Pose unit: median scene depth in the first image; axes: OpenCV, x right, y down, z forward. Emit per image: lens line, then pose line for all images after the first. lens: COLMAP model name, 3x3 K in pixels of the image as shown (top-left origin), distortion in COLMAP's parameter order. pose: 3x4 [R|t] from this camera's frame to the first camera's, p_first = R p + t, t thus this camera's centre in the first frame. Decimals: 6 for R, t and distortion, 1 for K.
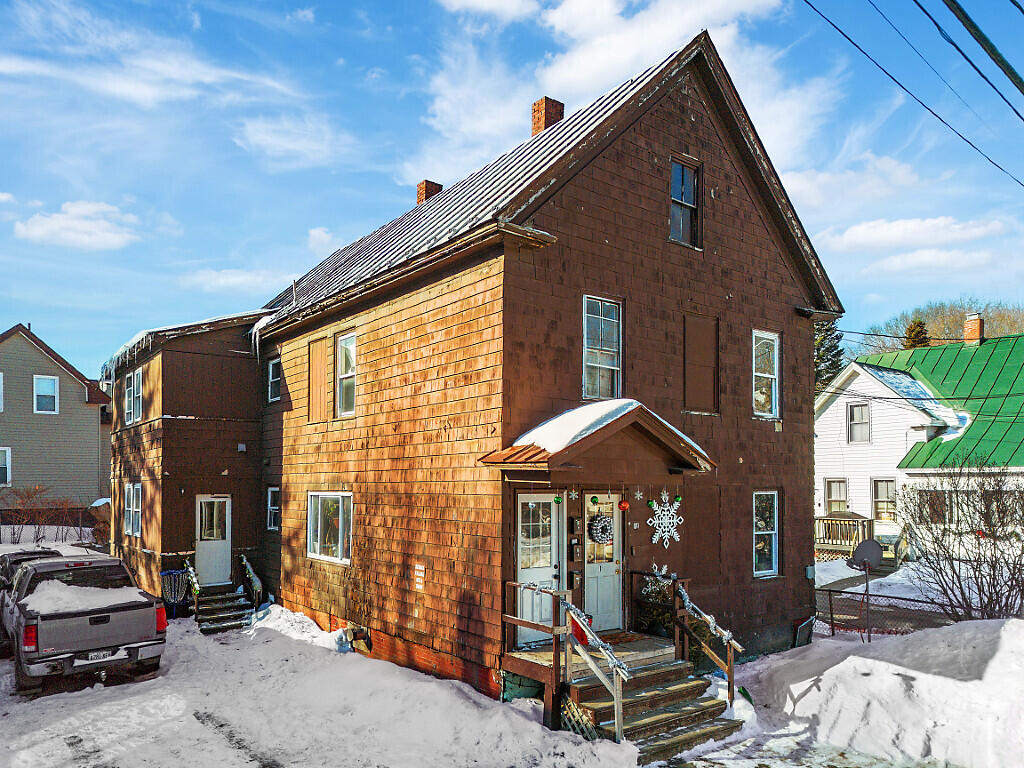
lens RADIAL K [[733.0, 0, 515.0], [0, 733.0, 449.1], [0, 0, 1]] dist [0.032120, 0.000676]
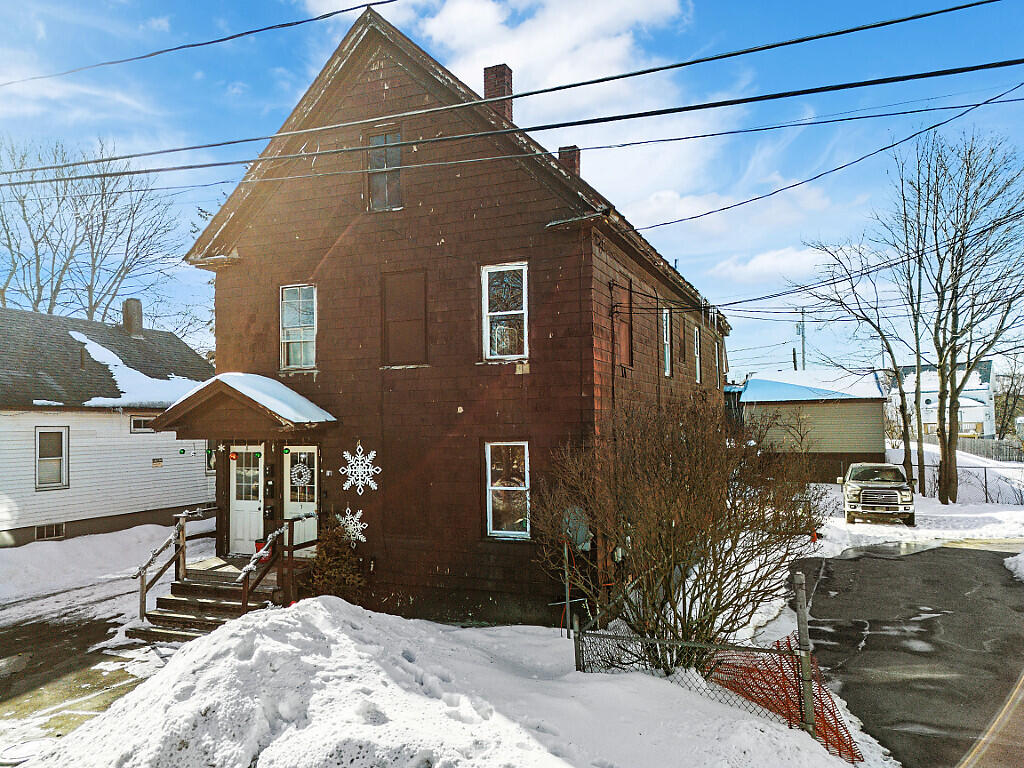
lens RADIAL K [[742.9, 0, 512.0], [0, 742.9, 384.0], [0, 0, 1]] dist [0.051885, 0.000316]
pose [[0.515380, -0.054342, -0.855237, 1.299847], [0.059649, 0.997842, -0.027458, 0.013362], [0.854884, -0.036863, 0.517509, 0.627233]]
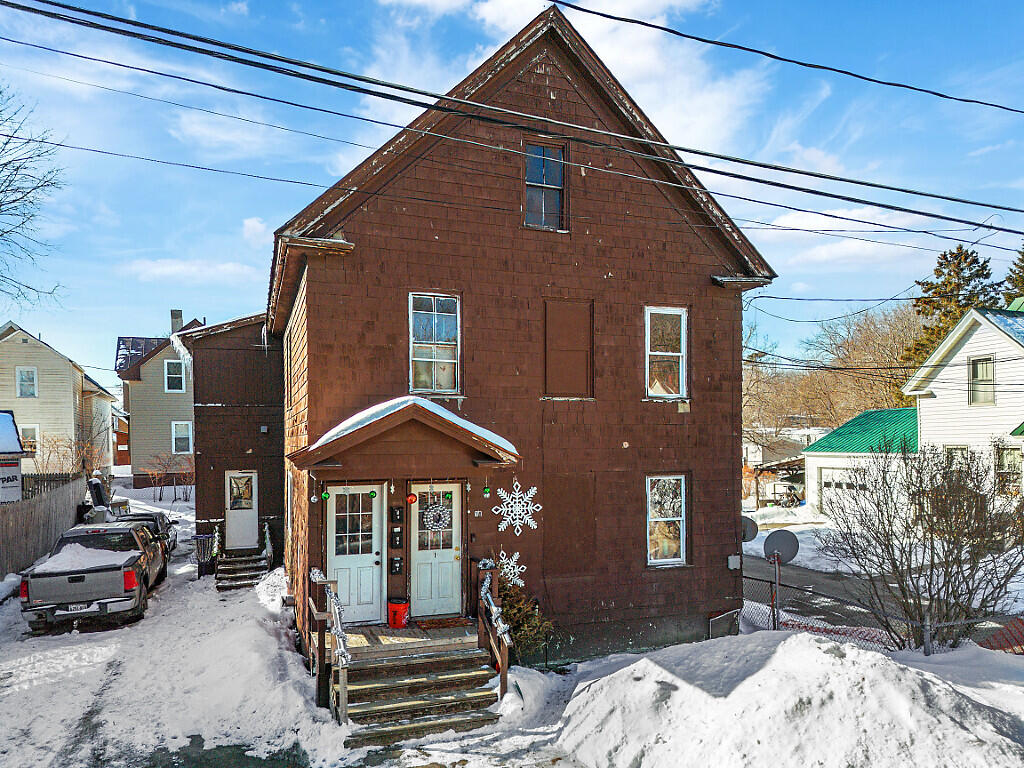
lens RADIAL K [[724.2, 0, 510.9], [0, 724.2, 426.5], [0, 0, 1]] dist [0.046200, -0.007580]
pose [[0.952372, -0.012570, -0.304680, 0.506336], [0.021633, 0.999418, 0.026388, -0.041679], [0.304171, -0.031722, 0.952089, 0.054467]]
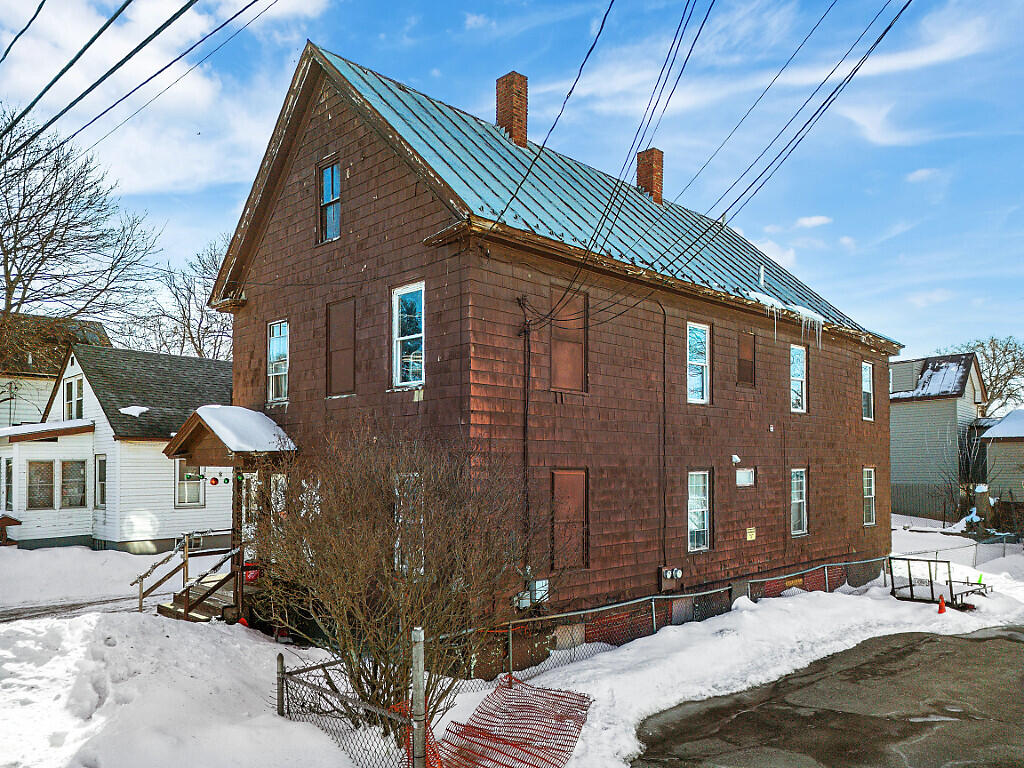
lens RADIAL K [[753.2, 0, 512.9], [0, 753.2, 433.9], [0, 0, 1]] dist [0.052359, -0.001102]
pose [[0.143513, -0.041379, -0.988783, 1.419060], [0.051084, 0.998103, -0.034355, 0.055595], [0.988329, -0.045581, 0.145354, 1.153253]]
